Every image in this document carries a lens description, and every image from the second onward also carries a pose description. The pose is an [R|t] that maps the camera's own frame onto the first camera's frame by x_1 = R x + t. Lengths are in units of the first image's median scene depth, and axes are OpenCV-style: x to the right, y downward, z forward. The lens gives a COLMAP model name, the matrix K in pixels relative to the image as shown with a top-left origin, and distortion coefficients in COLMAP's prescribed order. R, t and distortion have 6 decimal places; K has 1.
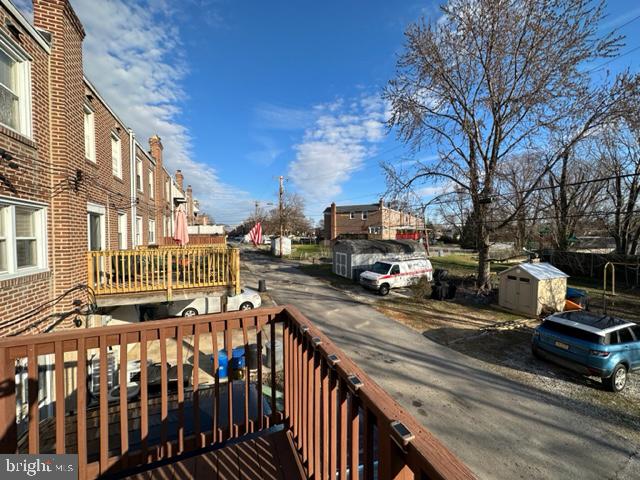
lens RADIAL K [[255.3, 0, 320.7], [0, 255.3, 239.3], [0, 0, 1]] dist [-0.000426, -0.000064]
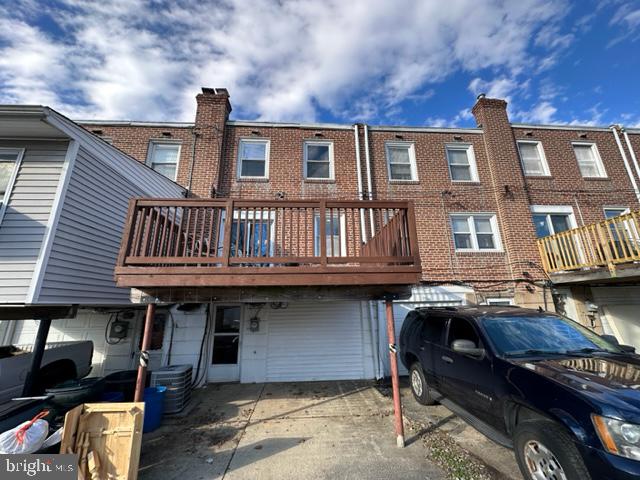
lens RADIAL K [[255.3, 0, 320.9], [0, 255.3, 237.5], [0, 0, 1]] dist [-0.000426, -0.000064]
pose [[-0.313551, -0.233321, -0.920460, 0.783611], [0.003957, 0.969013, -0.246976, 0.427144], [0.949563, -0.081082, -0.302912, 0.405543]]
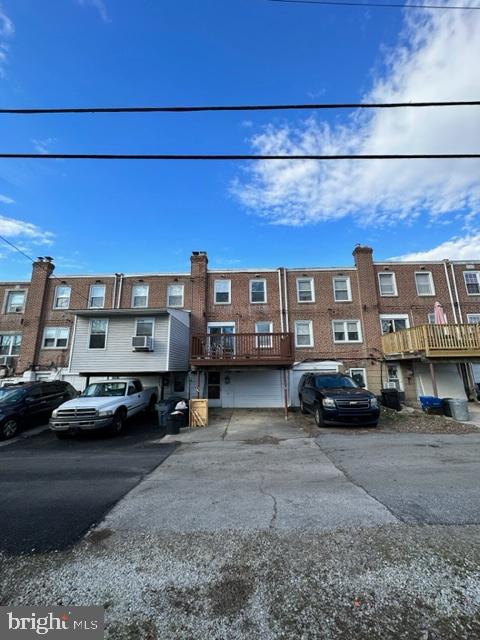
lens RADIAL K [[255.3, 0, 242.3], [0, 255.3, 319.0], [0, 0, 1]] dist [-0.000426, -0.000064]
pose [[-0.397529, -0.171418, -0.901436, 2.088127], [0.000624, 0.982345, -0.187078, 0.400863], [0.917589, -0.074932, -0.390404, 0.903959]]
